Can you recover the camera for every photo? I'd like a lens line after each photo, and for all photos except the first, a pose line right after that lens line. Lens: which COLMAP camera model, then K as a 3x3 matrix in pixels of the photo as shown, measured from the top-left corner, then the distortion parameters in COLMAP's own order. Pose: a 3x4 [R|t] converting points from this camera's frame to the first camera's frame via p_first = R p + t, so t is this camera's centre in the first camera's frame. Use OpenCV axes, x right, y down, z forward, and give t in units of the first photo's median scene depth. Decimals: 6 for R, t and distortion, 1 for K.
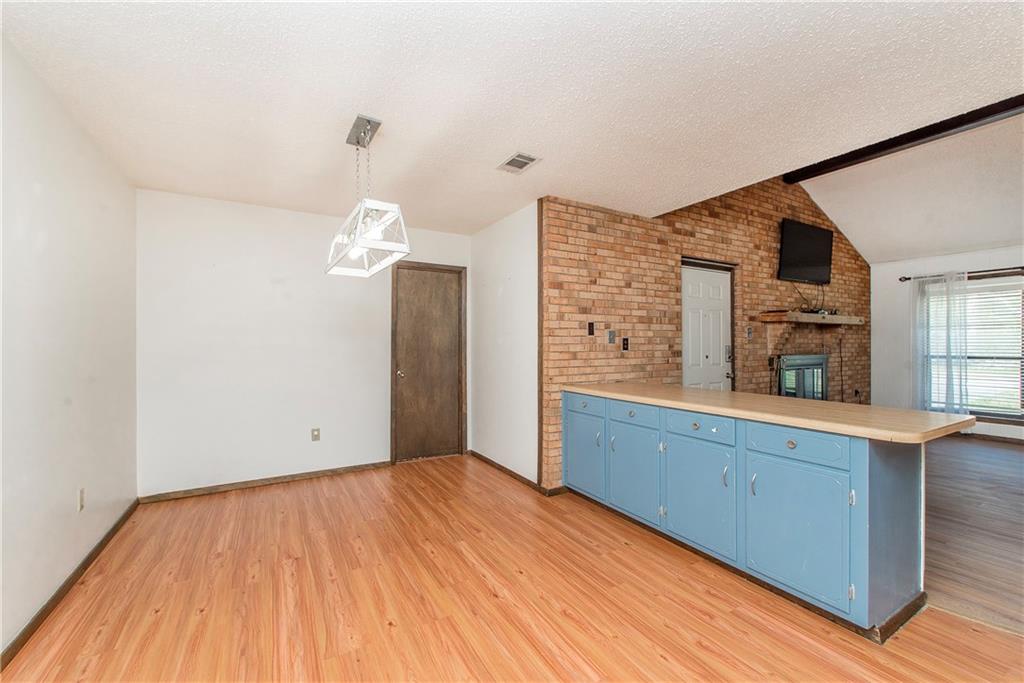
lens RADIAL K [[409.8, 0, 512.0], [0, 409.8, 341.5], [0, 0, 1]] dist [0.001595, -0.000037]
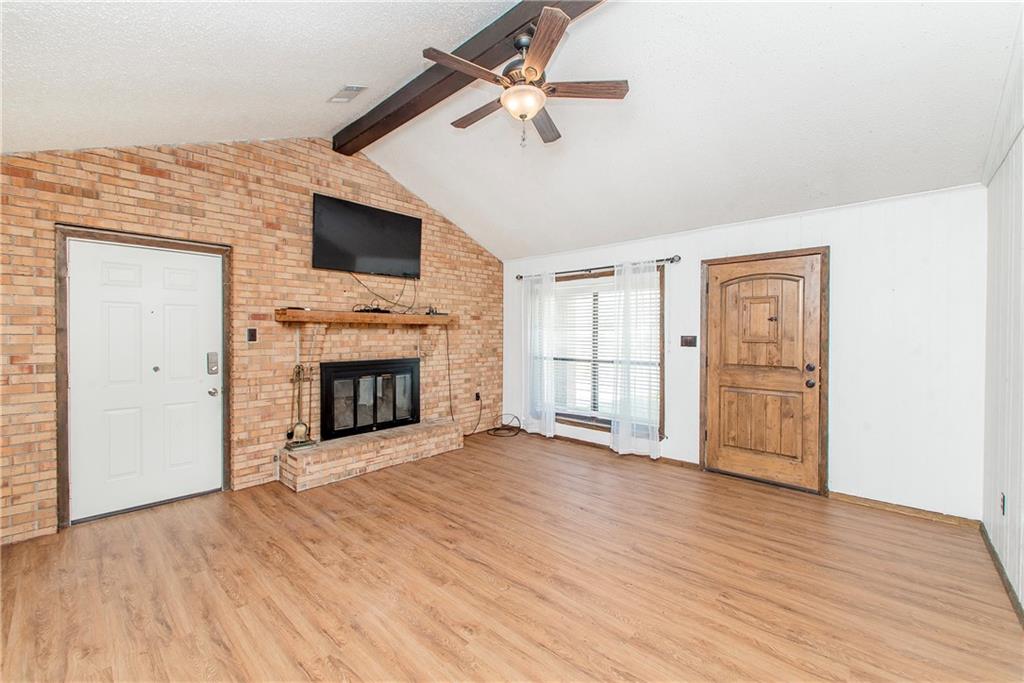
lens RADIAL K [[416.2, 0, 529.1], [0, 416.2, 340.3], [0, 0, 1]] dist [0.003063, -0.004254]
pose [[0.942870, -0.001875, 0.333156, 0.949440], [-0.004876, 0.999799, 0.019427, -0.034531], [-0.333125, -0.019942, 0.942672, 0.095872]]
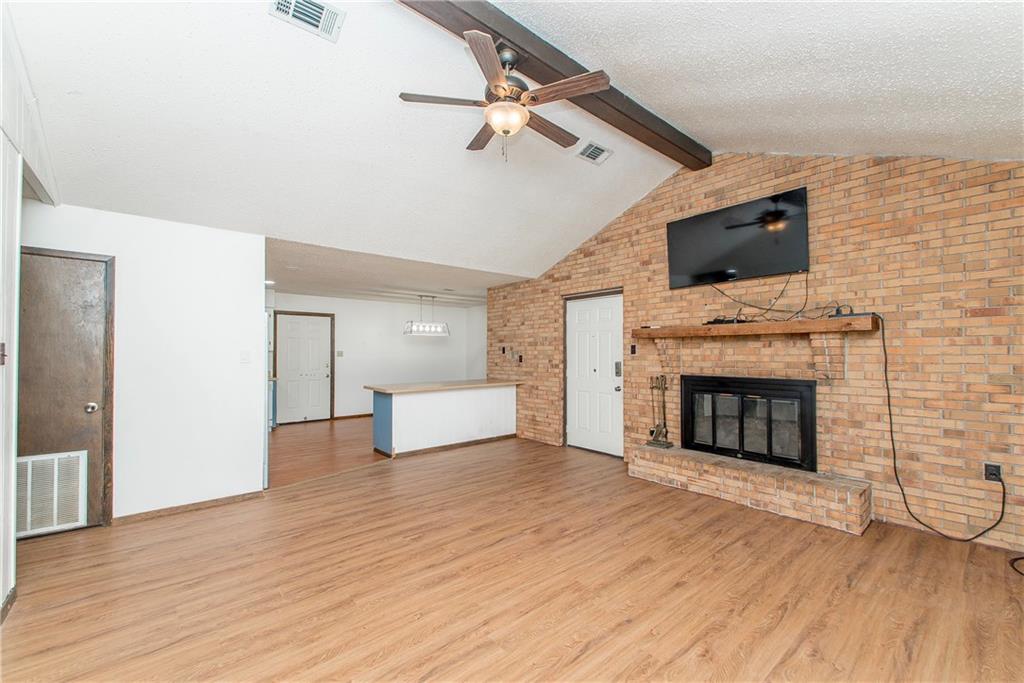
lens RADIAL K [[393.4, 0, 508.2], [0, 393.4, 349.6], [0, 0, 1]] dist [0.001074, -0.000045]
pose [[0.204823, -0.006973, -0.978774, 1.739529], [0.007256, 0.999958, -0.005605, -0.021530], [0.978772, -0.005954, 0.204865, 0.569983]]
